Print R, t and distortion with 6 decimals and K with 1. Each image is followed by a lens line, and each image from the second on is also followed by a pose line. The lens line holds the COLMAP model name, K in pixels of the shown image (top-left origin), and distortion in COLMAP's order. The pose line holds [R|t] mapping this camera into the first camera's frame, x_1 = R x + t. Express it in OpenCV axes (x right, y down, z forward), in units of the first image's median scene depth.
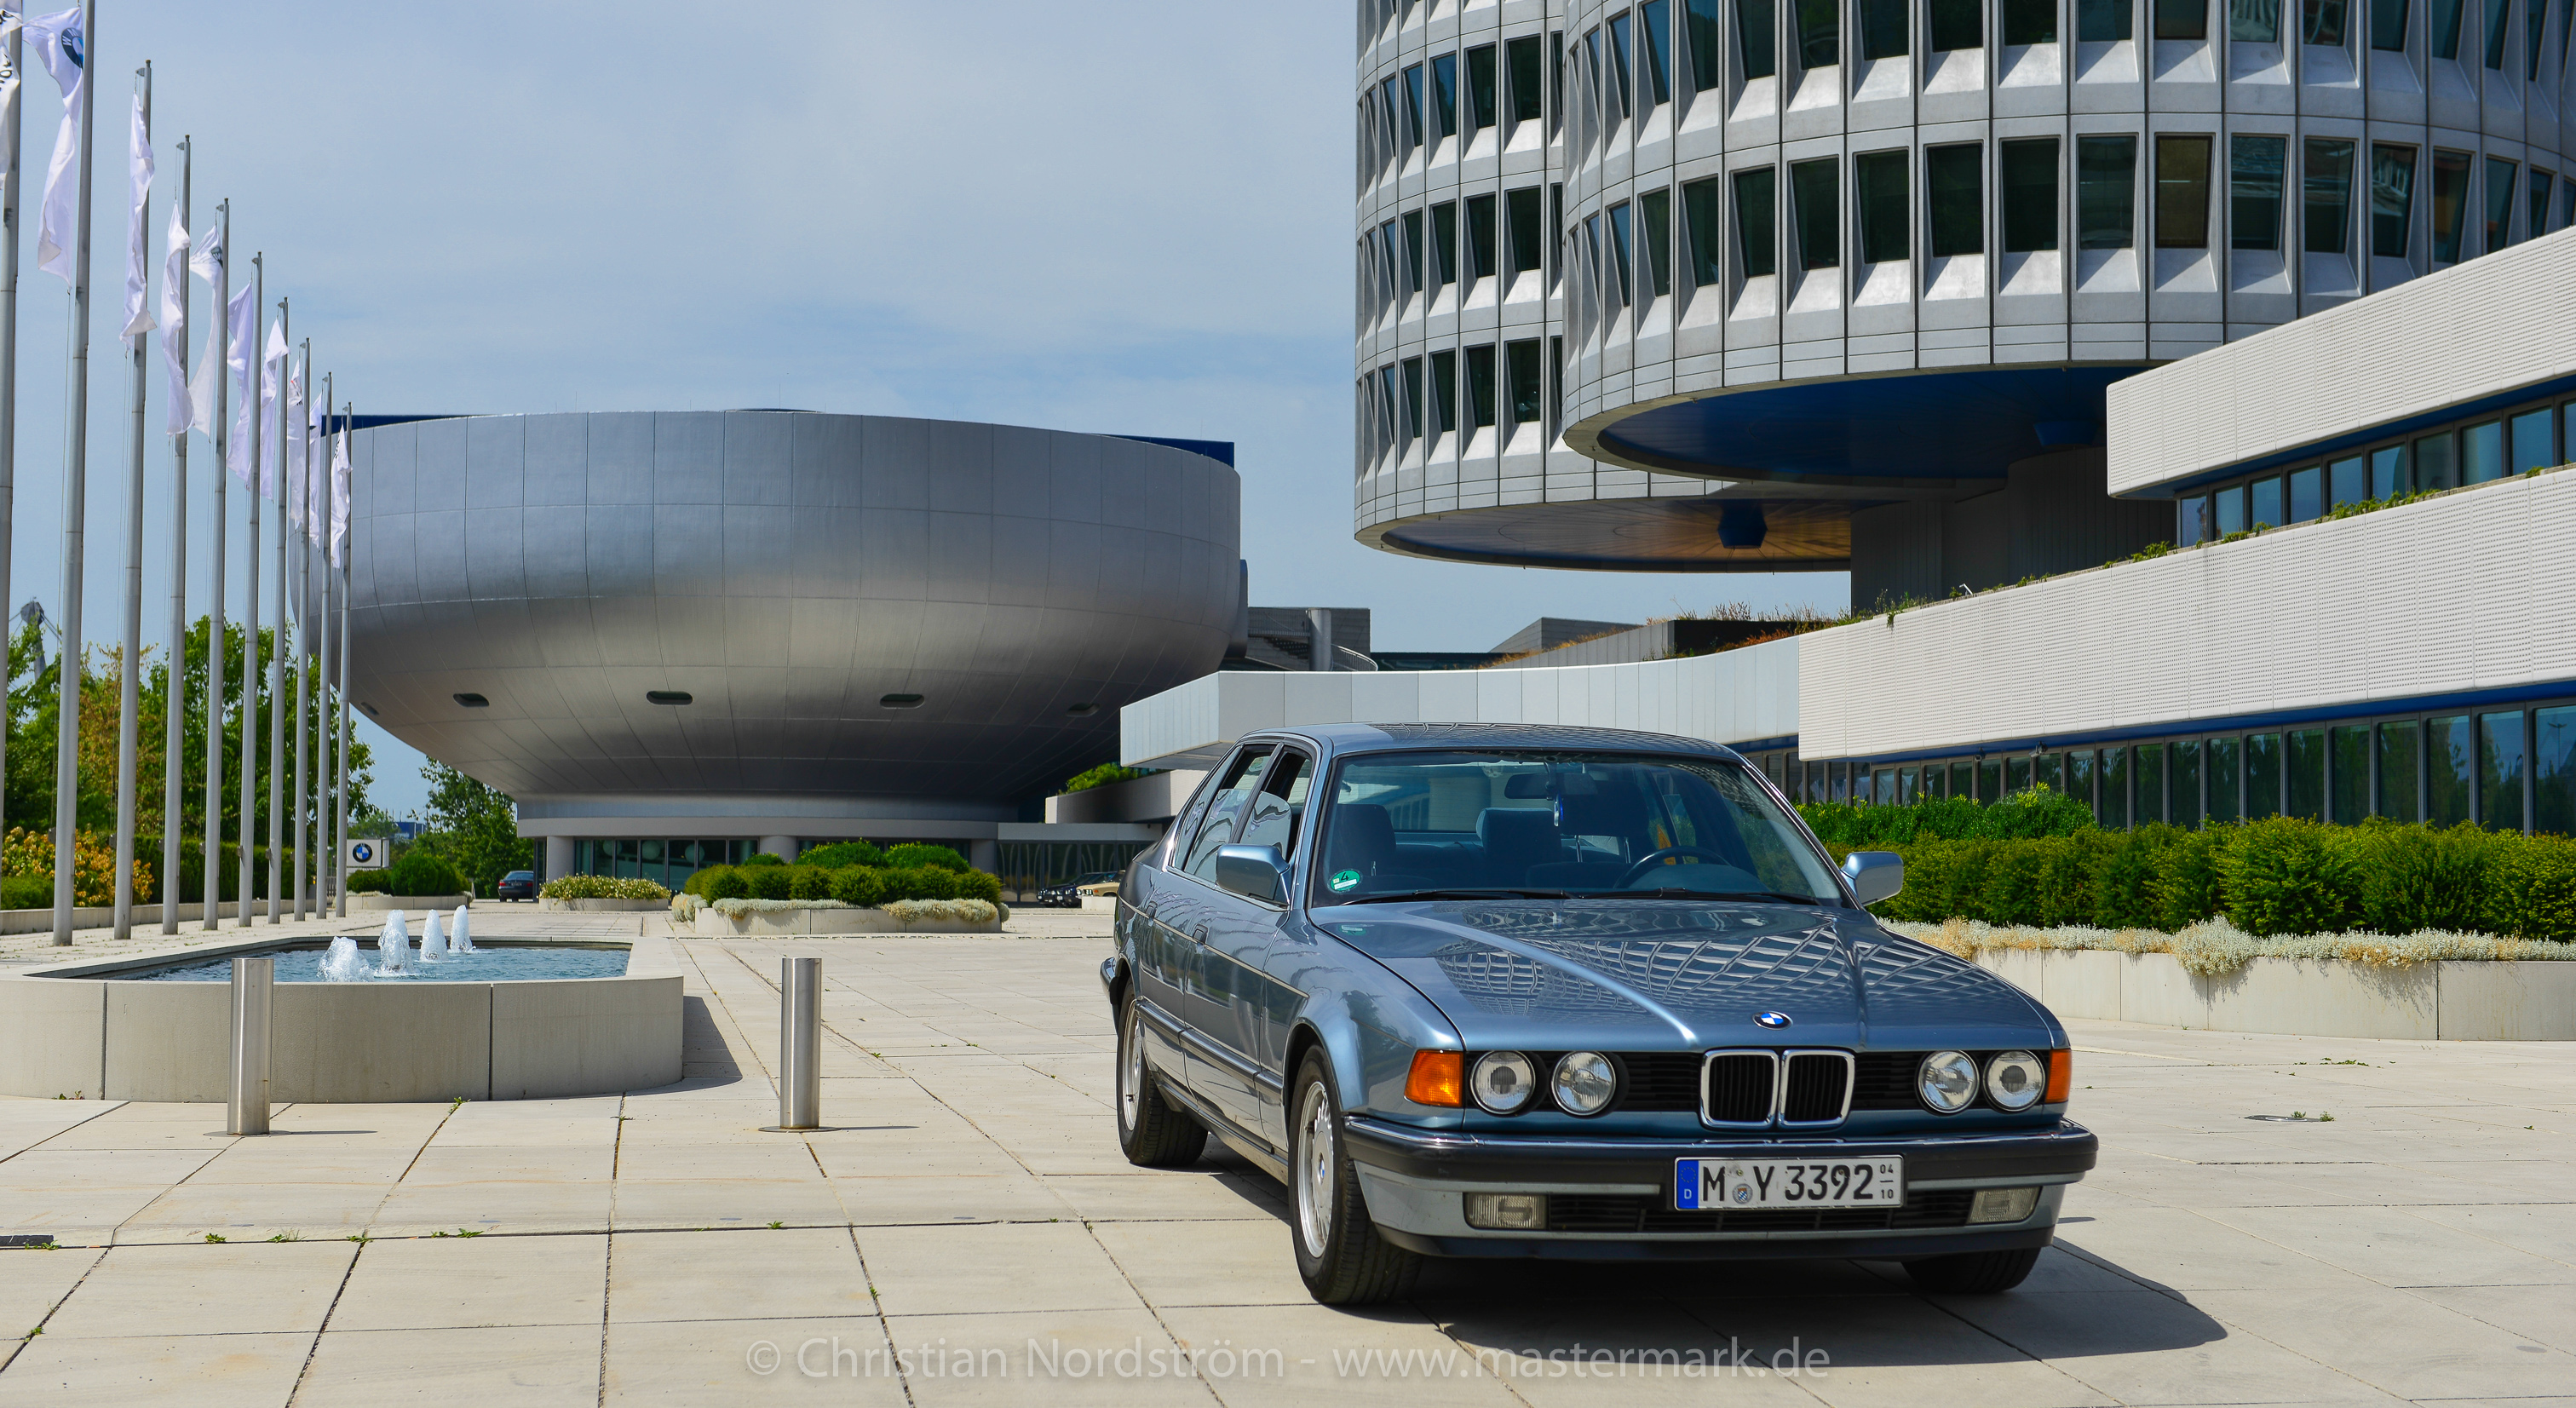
lens RADIAL K [[3534.4, 0, 1295.7], [0, 3534.4, 707.2], [0, 0, 1]] dist [0.009635, 0.000000]
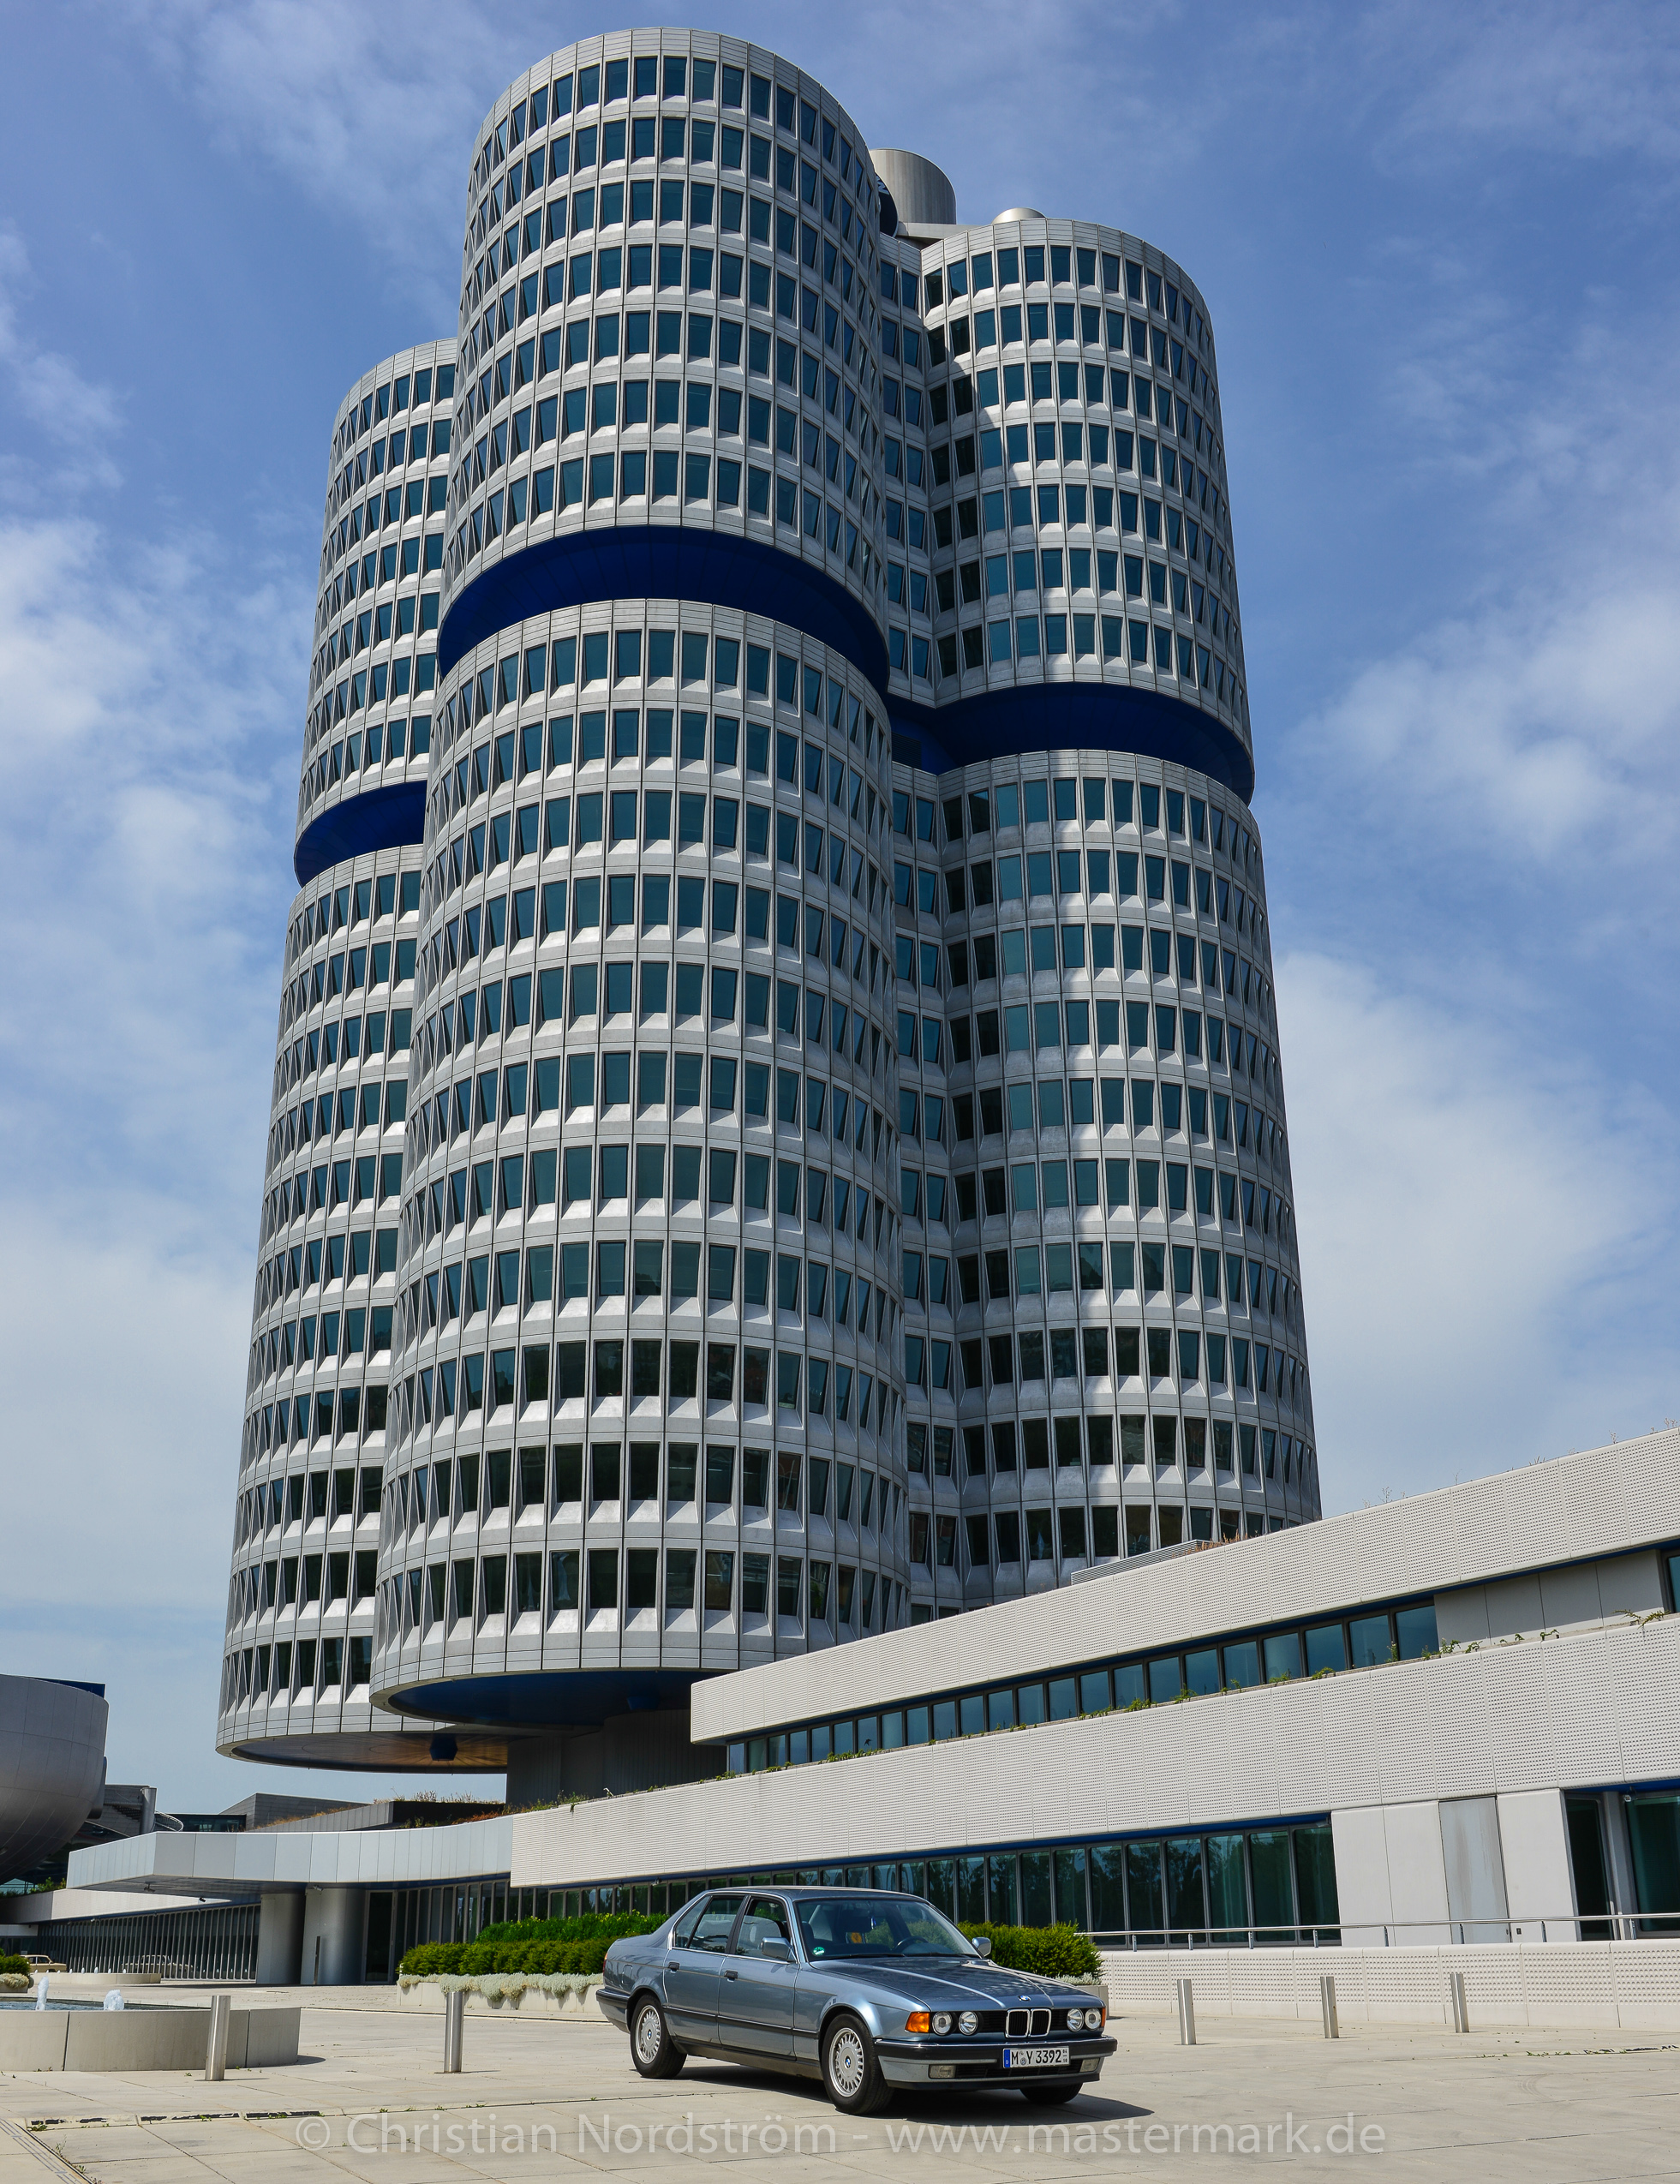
lens RADIAL K [[2103.5, 0, 821.5], [0, 2103.5, 1246.5], [0, 0, 1]] dist [-0.023523, 0.000000]
pose [[0.935395, 0.101156, 0.338828, -0.103654], [-0.004108, 0.961253, -0.275636, -0.004675], [-0.353581, 0.256437, 0.899567, -0.100904]]
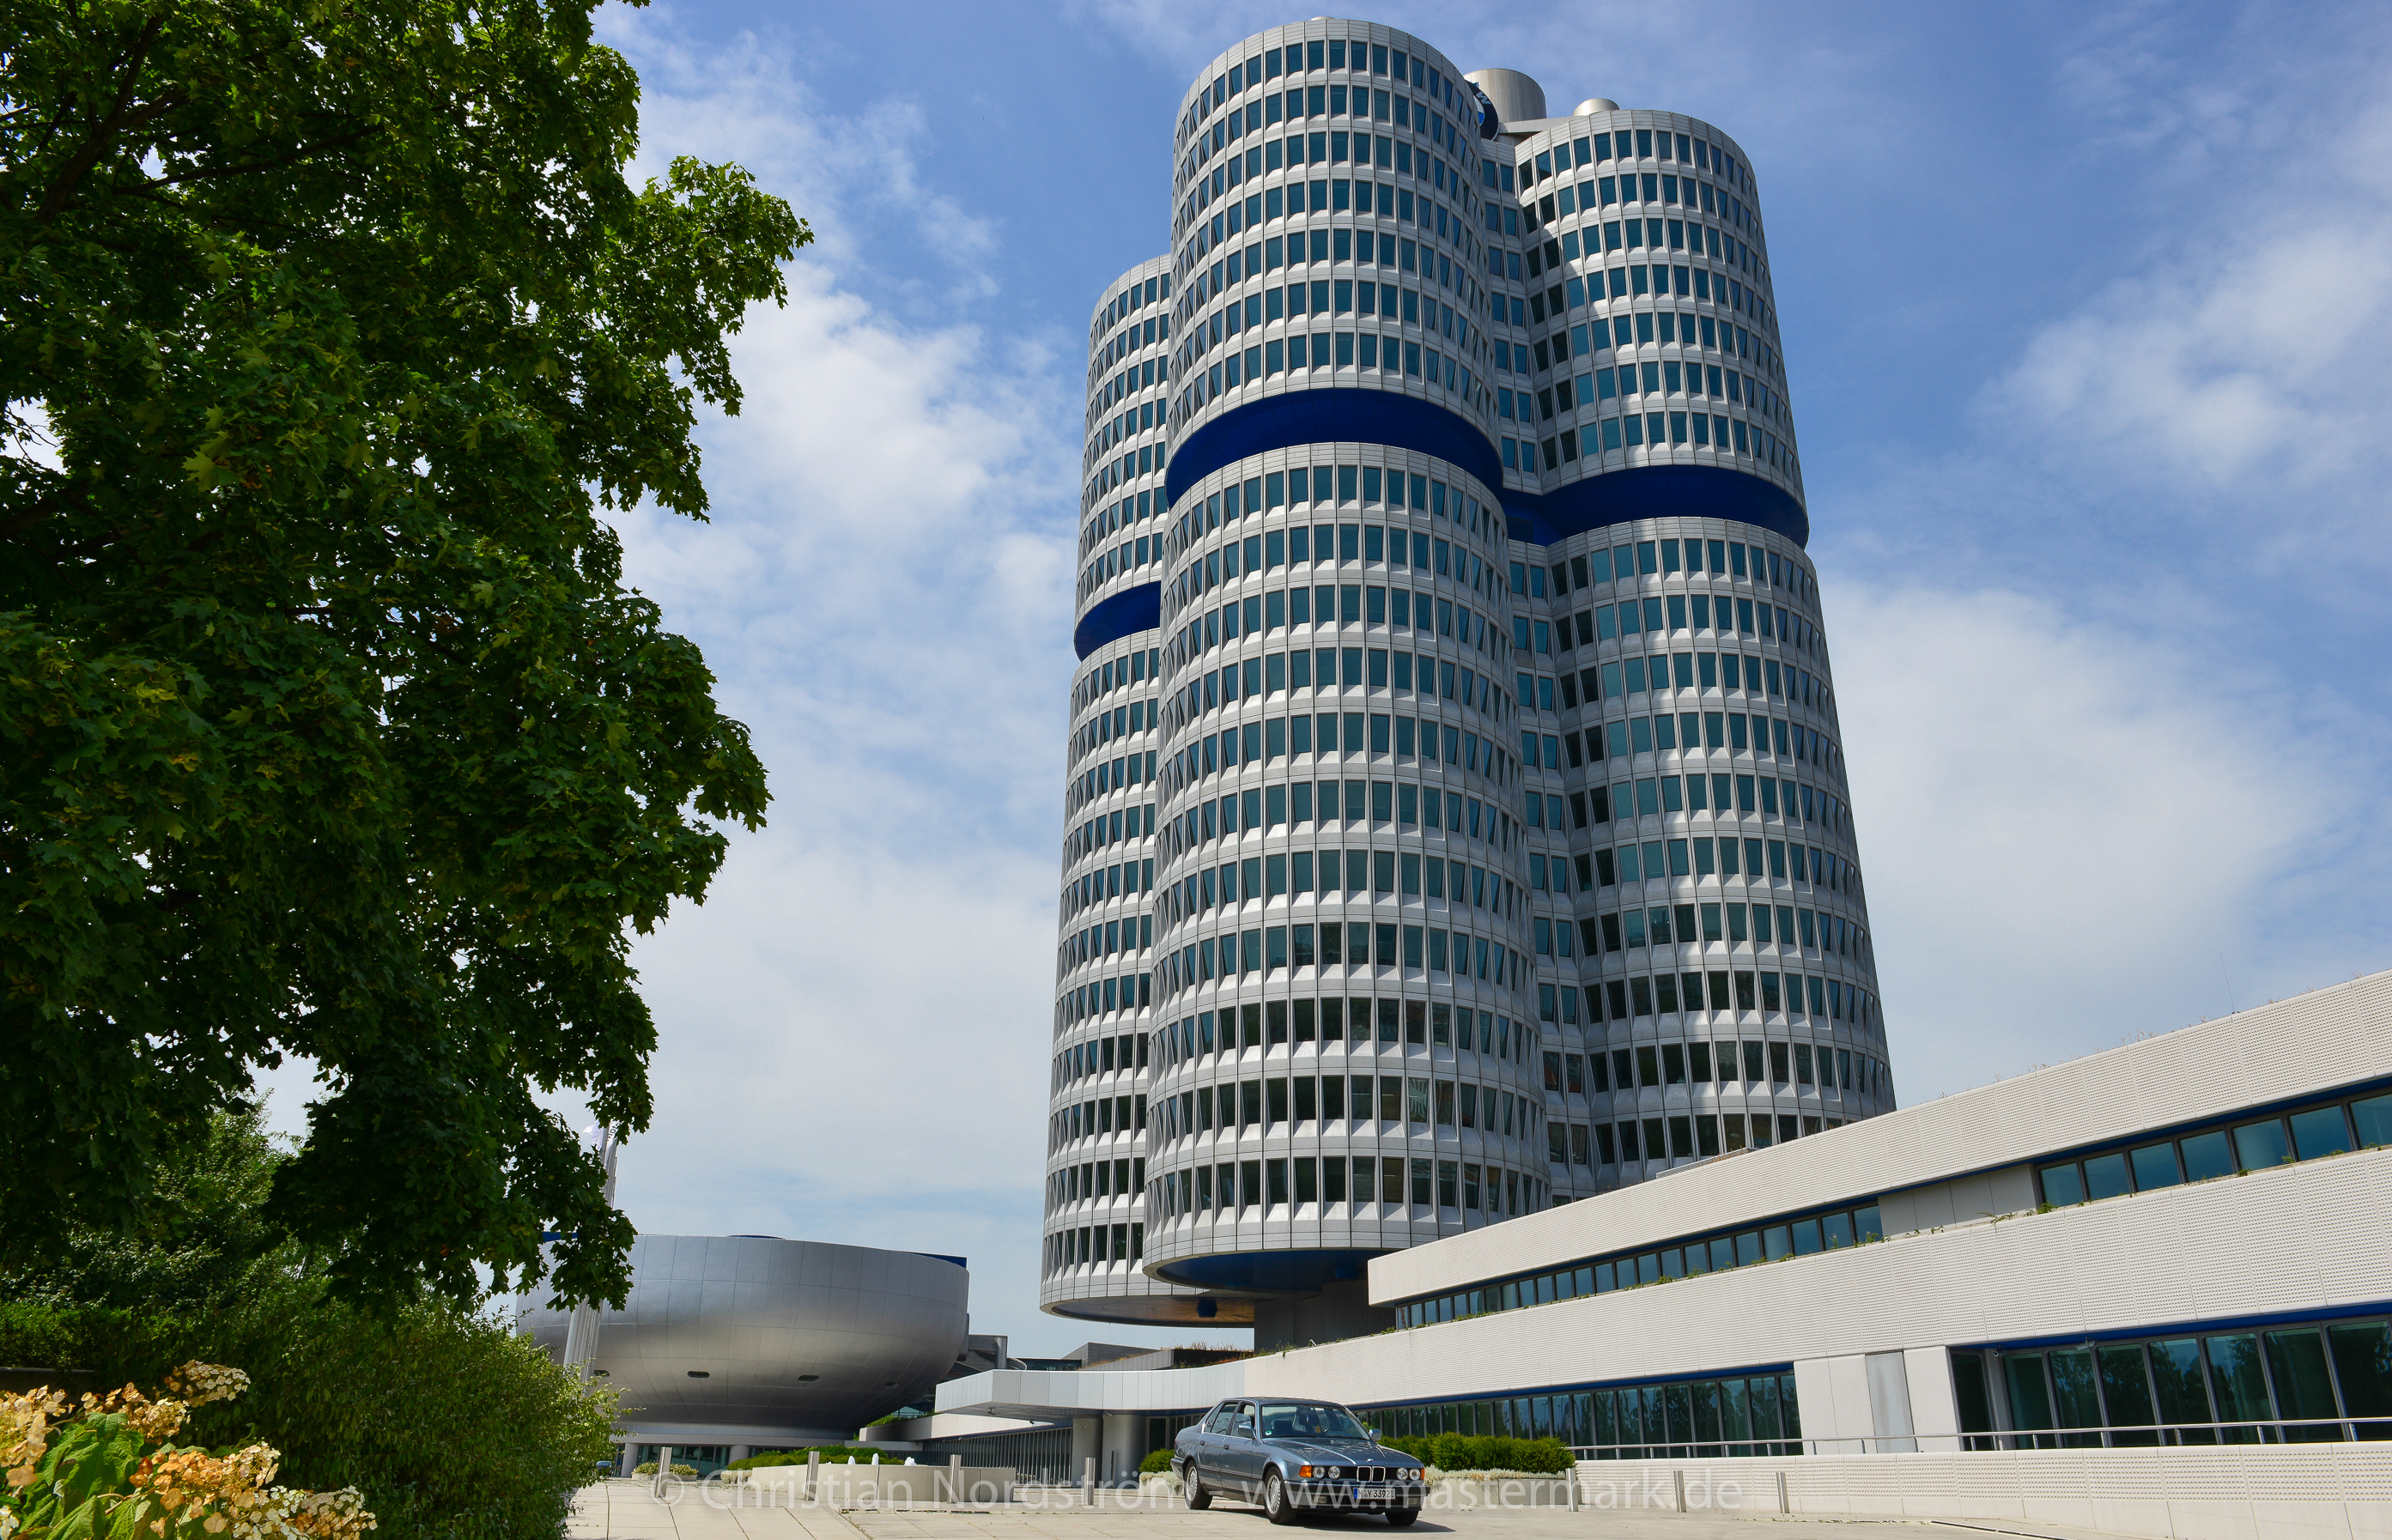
lens RADIAL K [[1748.7, 0, 1182.6], [0, 1748.7, 751.5], [0, 0, 1]] dist [-0.010121, 0.012453]
pose [[0.989551, 0.067349, 0.127487, -0.081310], [-0.019748, 0.939177, -0.342866, -0.000470], [-0.142825, 0.336766, 0.930693, -0.257215]]
